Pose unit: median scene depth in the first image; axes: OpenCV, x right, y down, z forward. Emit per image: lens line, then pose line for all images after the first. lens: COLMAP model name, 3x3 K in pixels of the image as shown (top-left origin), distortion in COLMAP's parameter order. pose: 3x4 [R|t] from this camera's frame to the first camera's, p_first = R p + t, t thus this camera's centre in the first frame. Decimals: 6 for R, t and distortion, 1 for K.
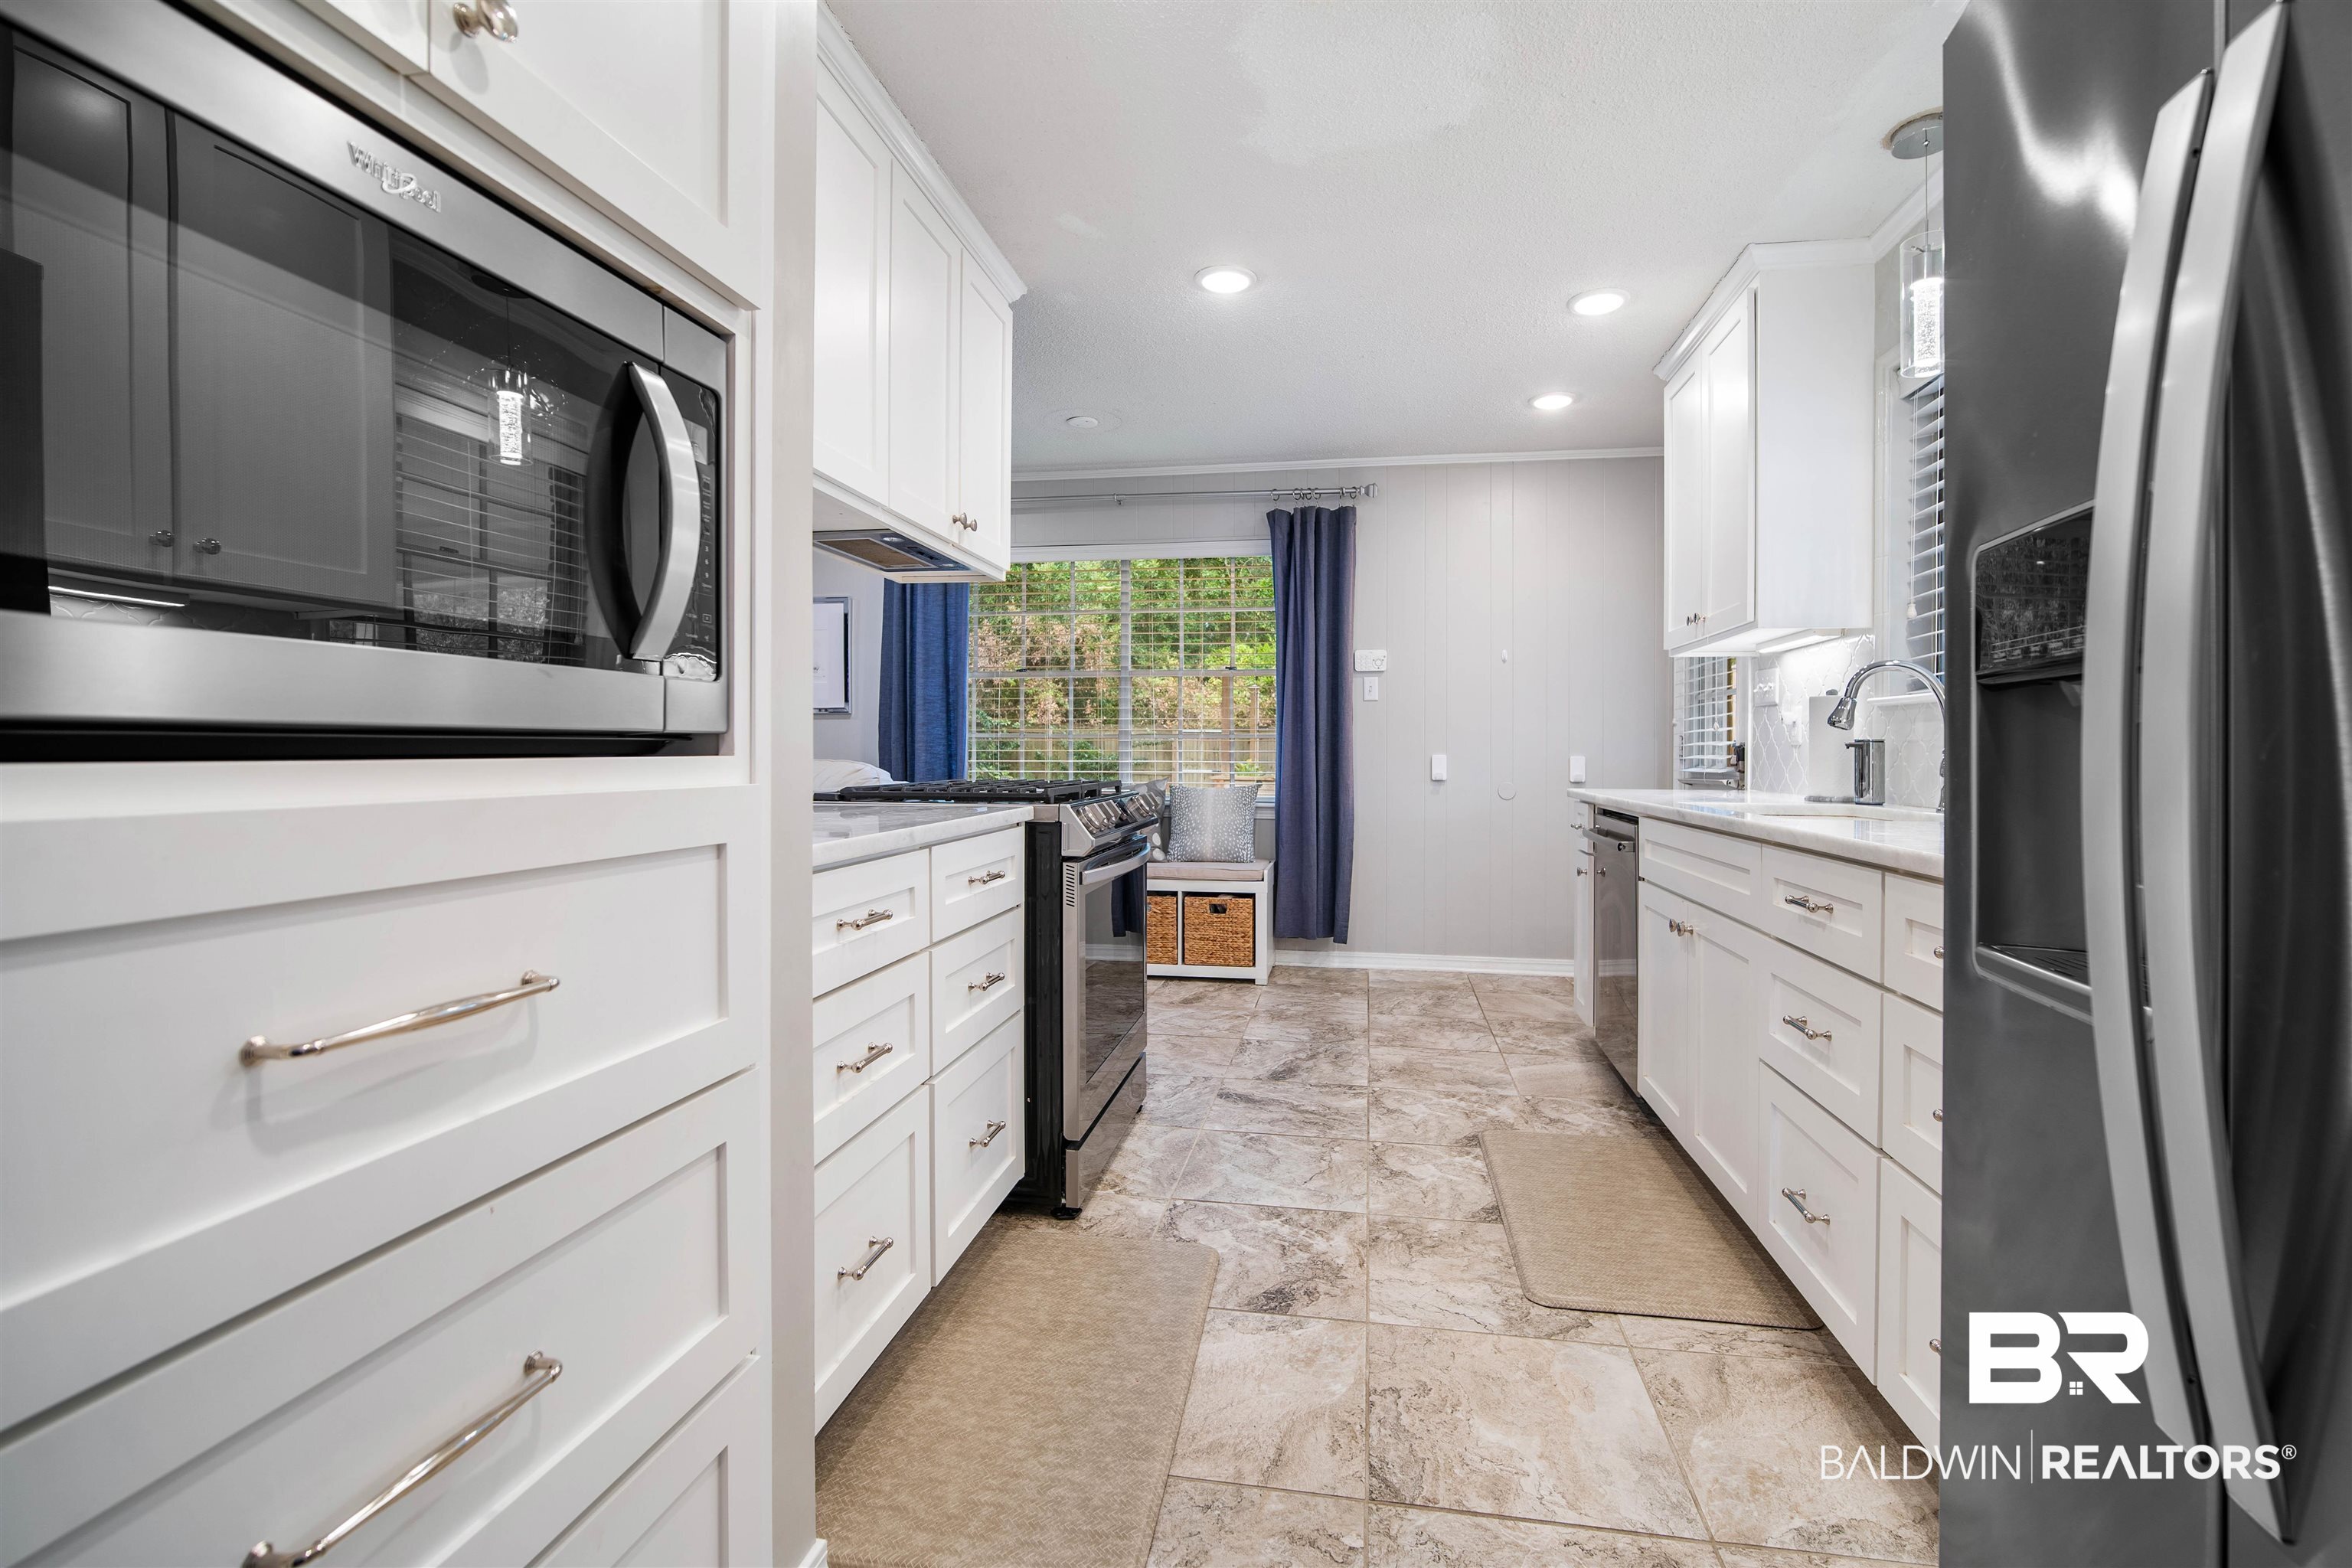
lens RADIAL K [[1064.3, 0, 1166.1], [0, 1064.3, 777.4], [0, 0, 1]] dist [-0.003455, -0.000286]
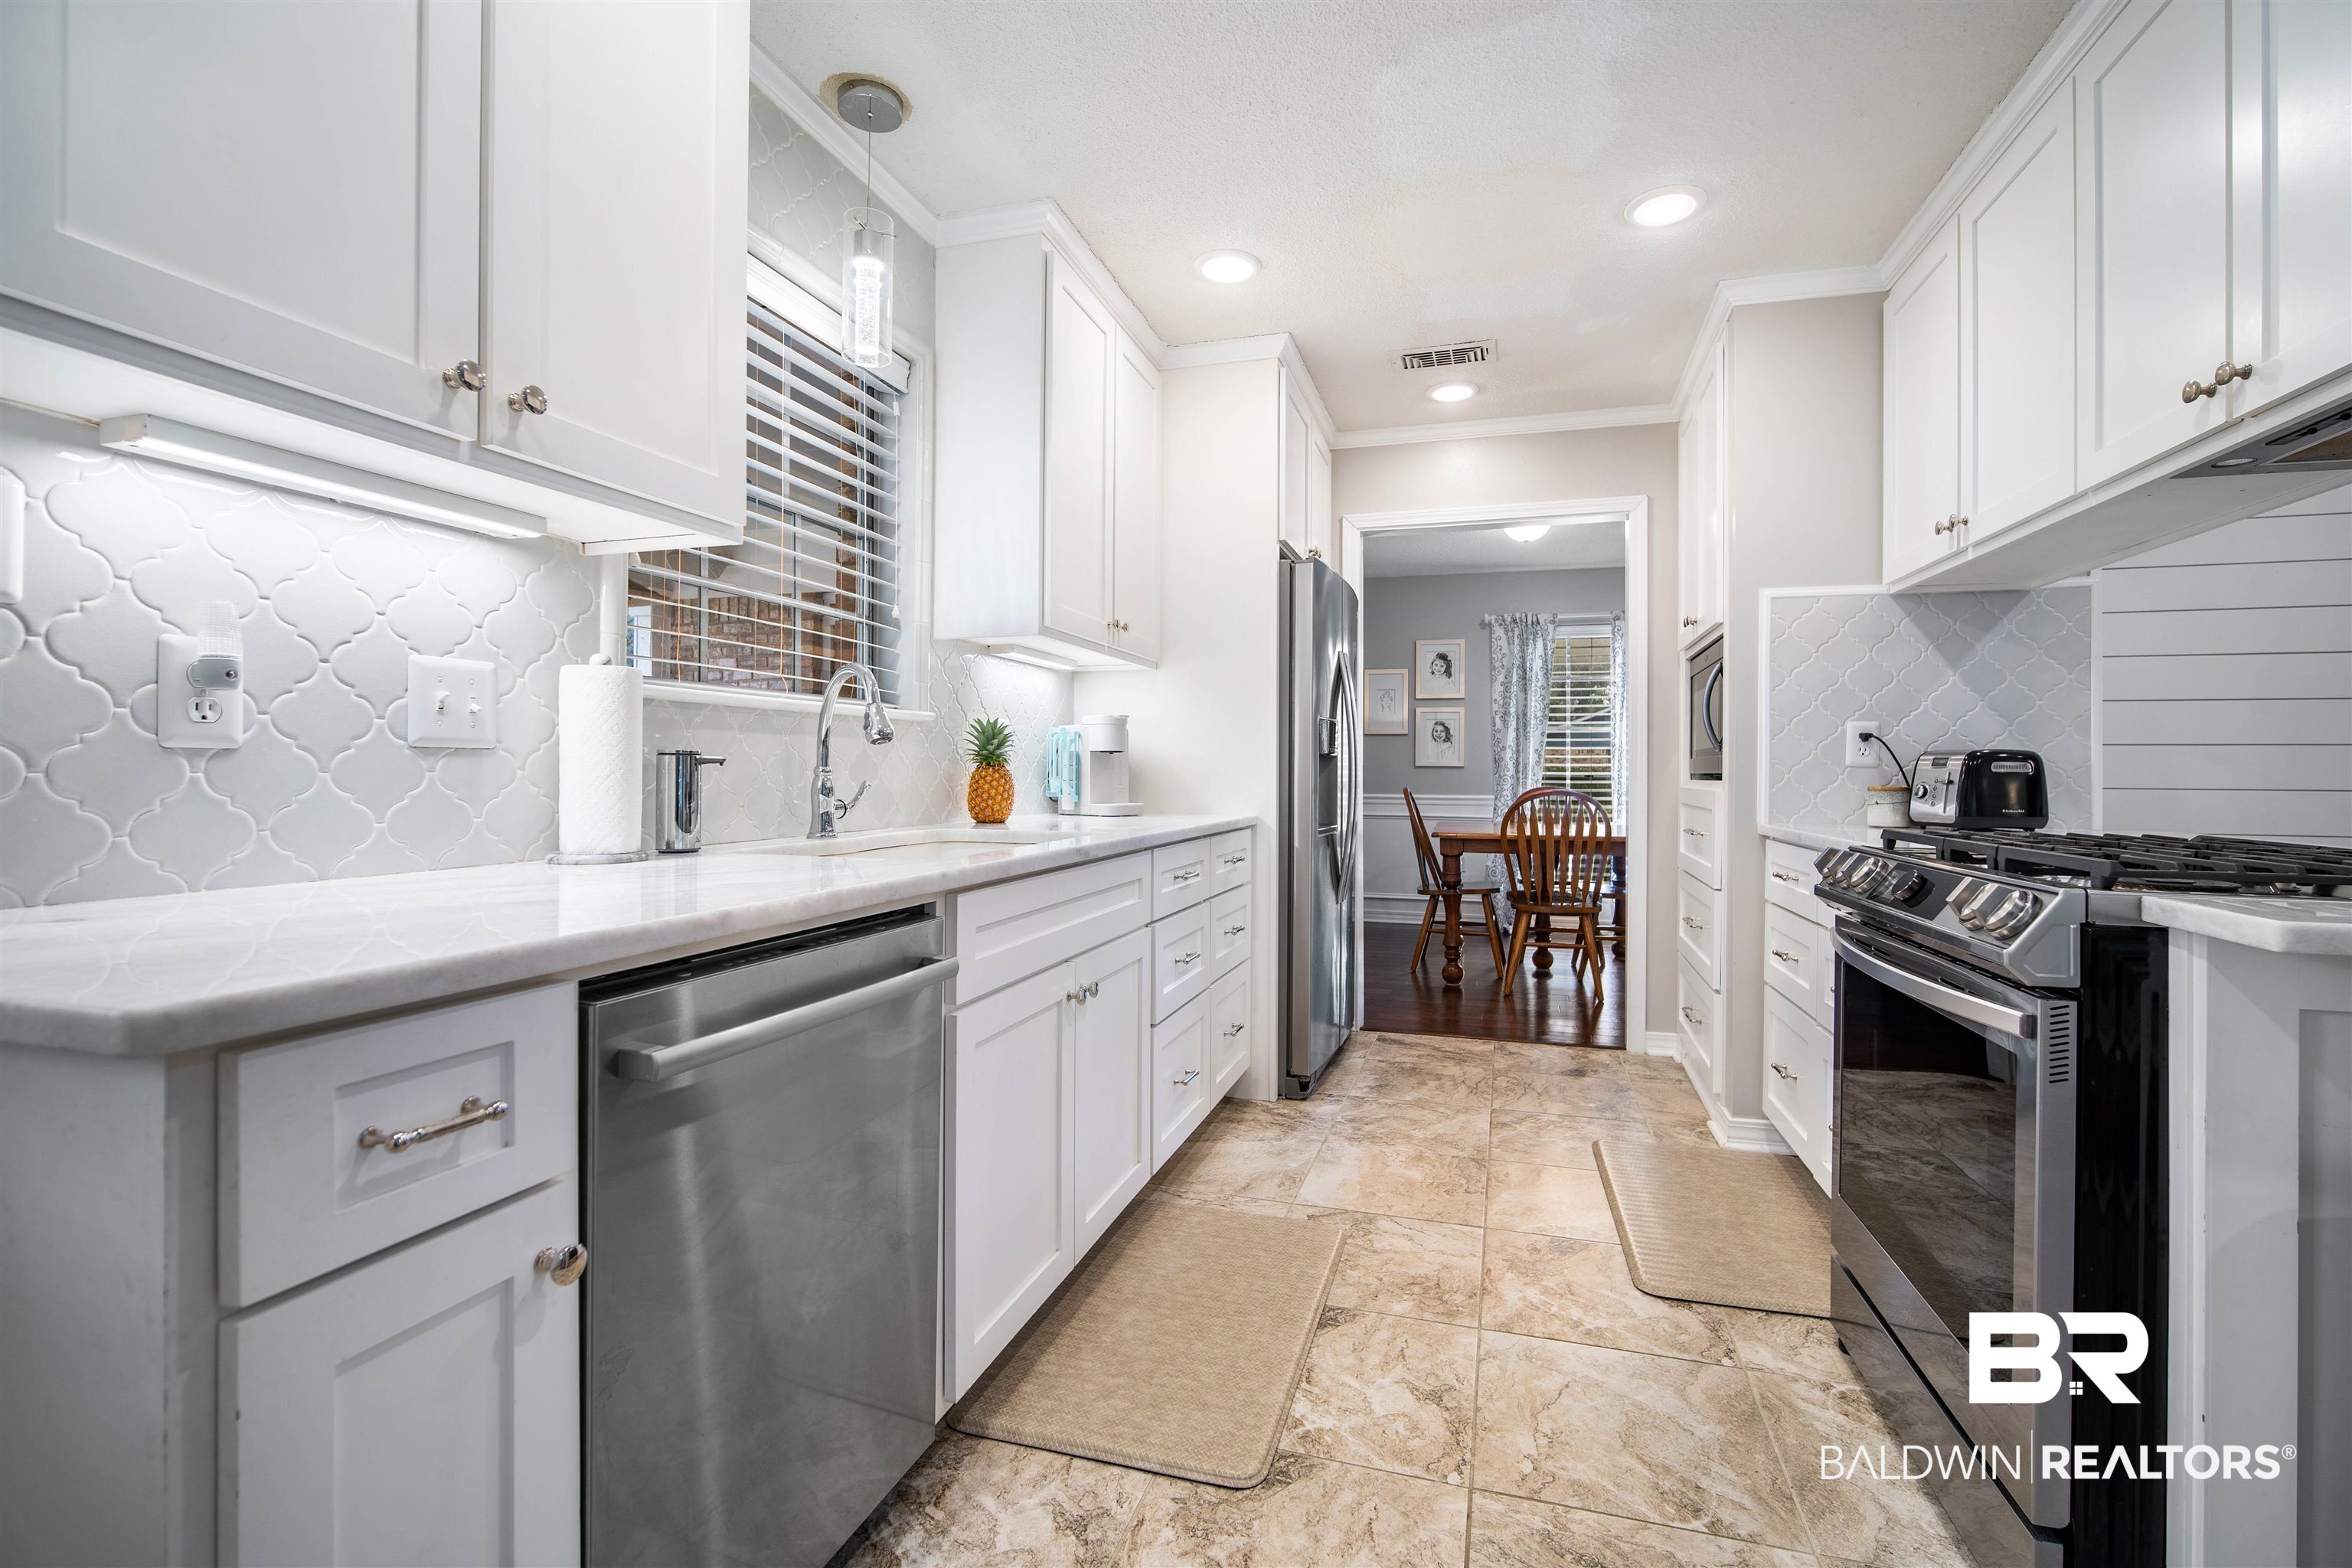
lens RADIAL K [[1064.3, 0, 1166.1], [0, 1064.3, 777.4], [0, 0, 1]] dist [-0.003455, -0.000286]
pose [[-0.992187, -0.014847, 0.123871, 0.337311], [-0.010708, 0.999364, 0.034015, -0.051953], [-0.124297, 0.032423, -0.991715, 1.846151]]
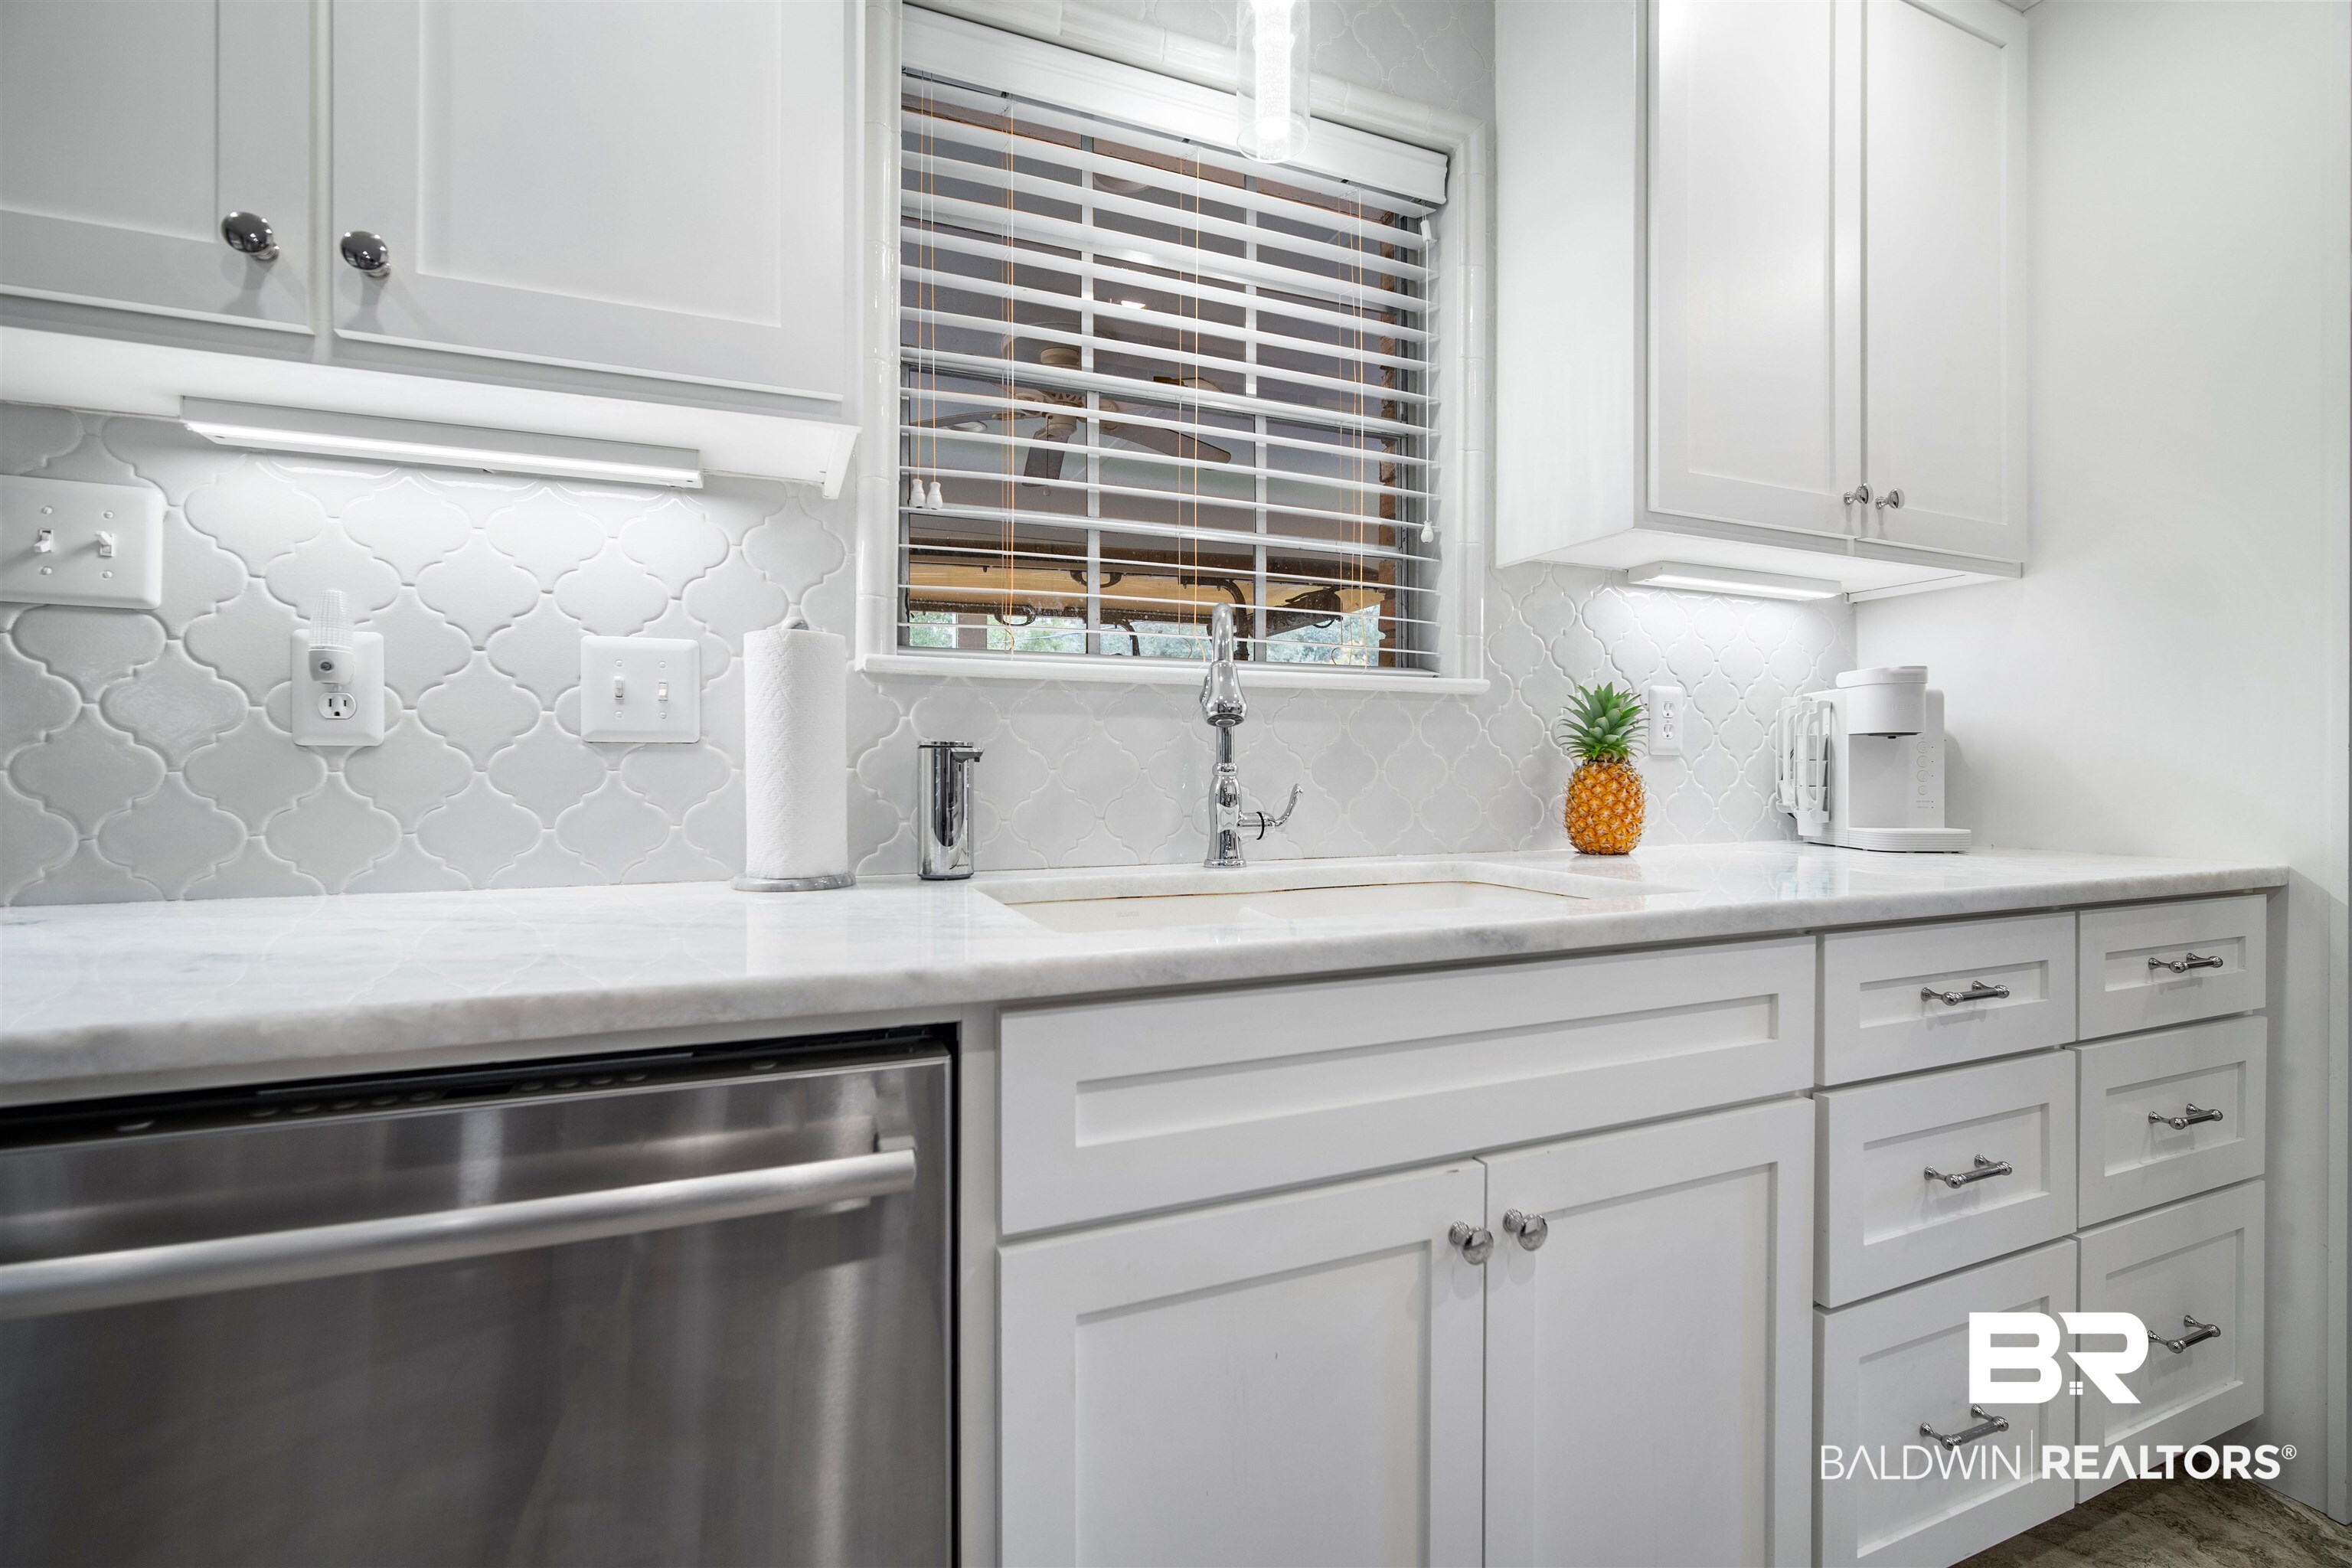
lens RADIAL K [[1053.1, 0, 1176.4], [0, 1053.1, 764.8], [0, 0, 1]] dist [-0.003533, -0.000448]
pose [[-0.555683, -0.011228, 0.831318, 0.271737], [0.014029, 0.999640, 0.022879, -0.044253], [-0.831276, 0.024377, -0.555326, 1.504576]]
